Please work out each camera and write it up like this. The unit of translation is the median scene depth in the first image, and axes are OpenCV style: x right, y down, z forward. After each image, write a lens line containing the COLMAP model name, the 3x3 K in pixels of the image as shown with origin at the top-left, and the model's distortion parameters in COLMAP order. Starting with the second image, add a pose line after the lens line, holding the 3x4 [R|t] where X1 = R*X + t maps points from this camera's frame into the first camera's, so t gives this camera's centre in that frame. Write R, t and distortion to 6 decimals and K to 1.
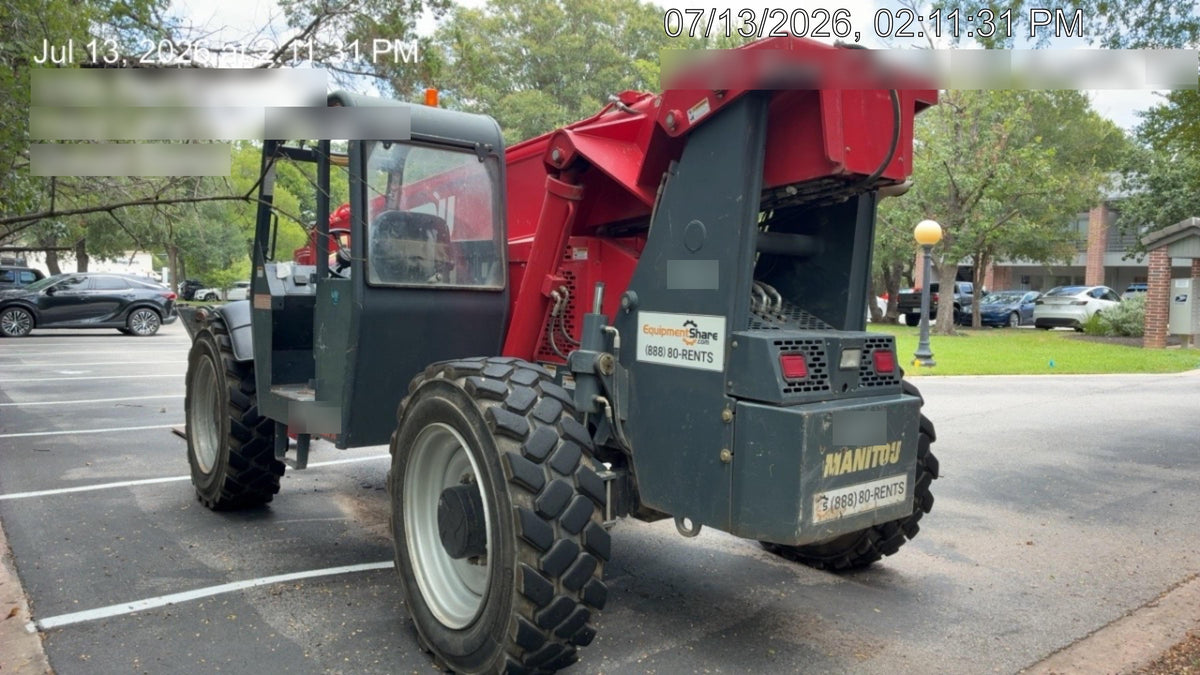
lens RADIAL K [[849.7, 0, 608.6], [0, 849.7, 340.5], [0, 0, 1]] dist [0.026543, -0.004517]
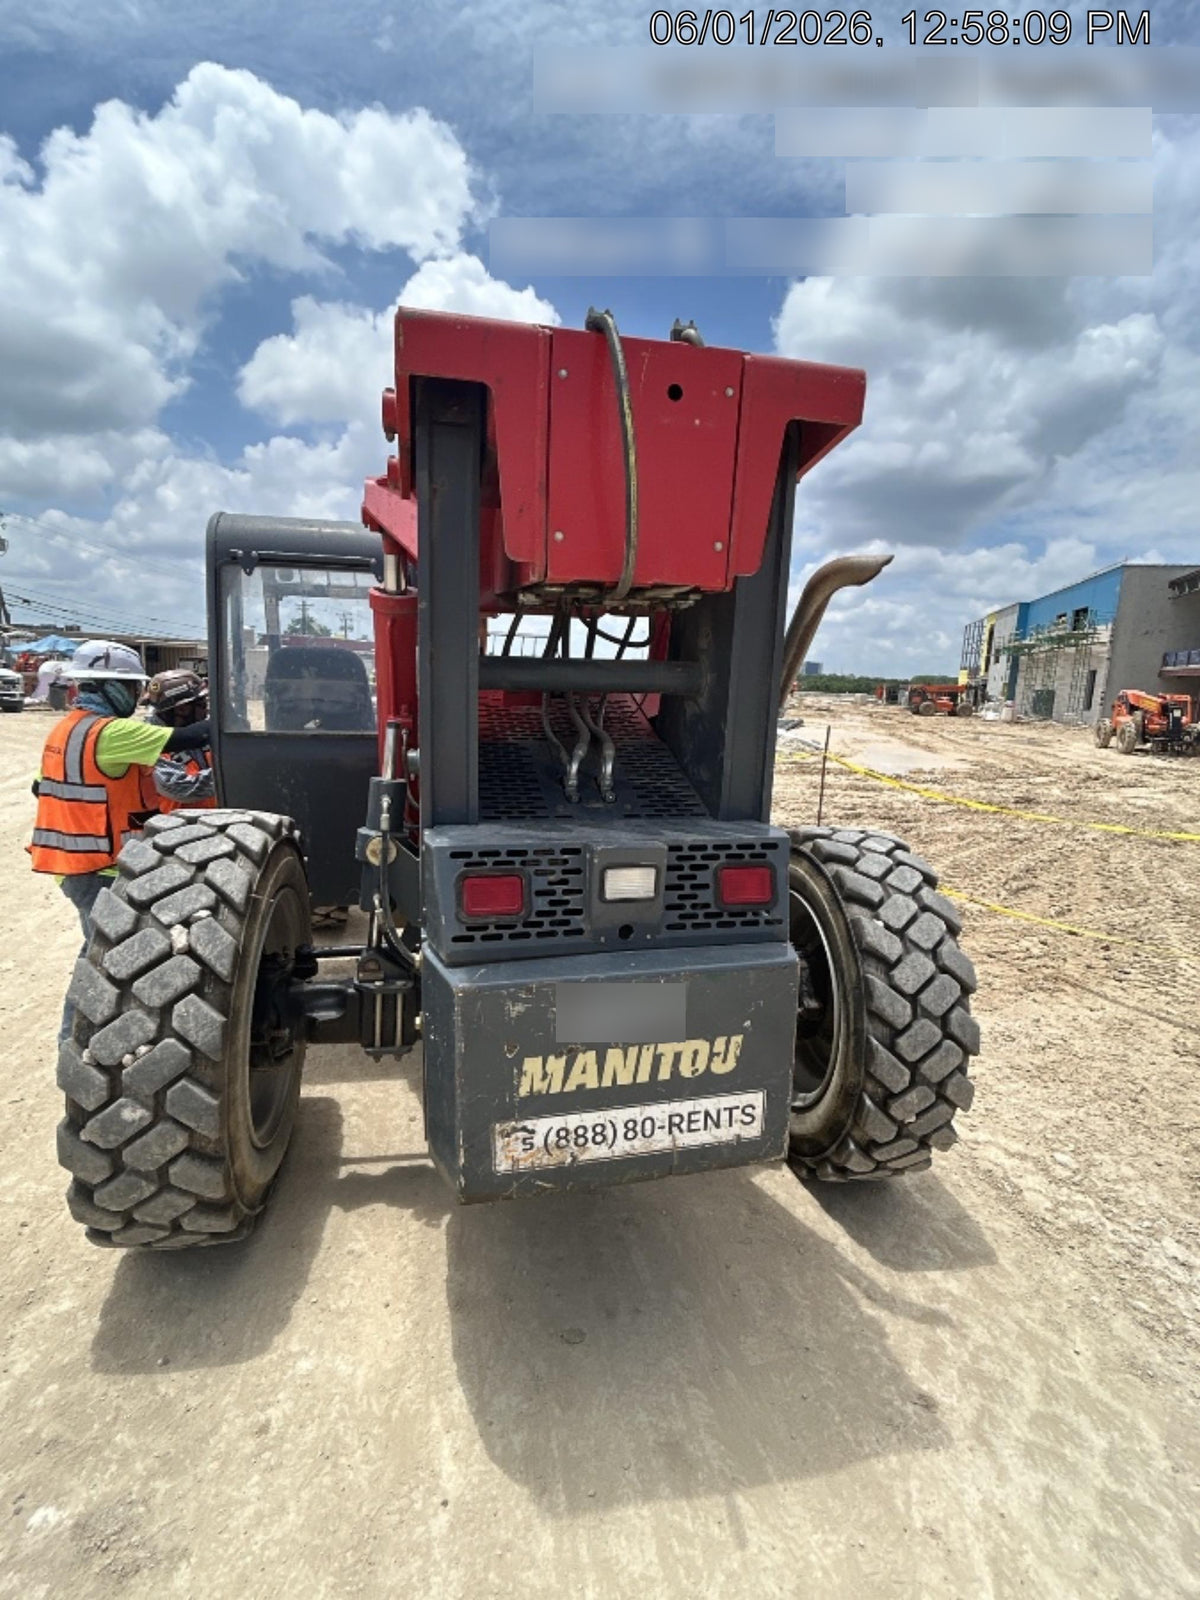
lens RADIAL K [[768.5, 0, 607.3], [0, 768.5, 794.7], [0, 0, 1]] dist [-0.004260, 0.000581]
pose [[0.904699, 0.043477, -0.423827, 0.475414], [-0.019875, 0.998003, 0.059951, -0.066524], [0.425587, -0.045814, 0.903757, 0.528059]]
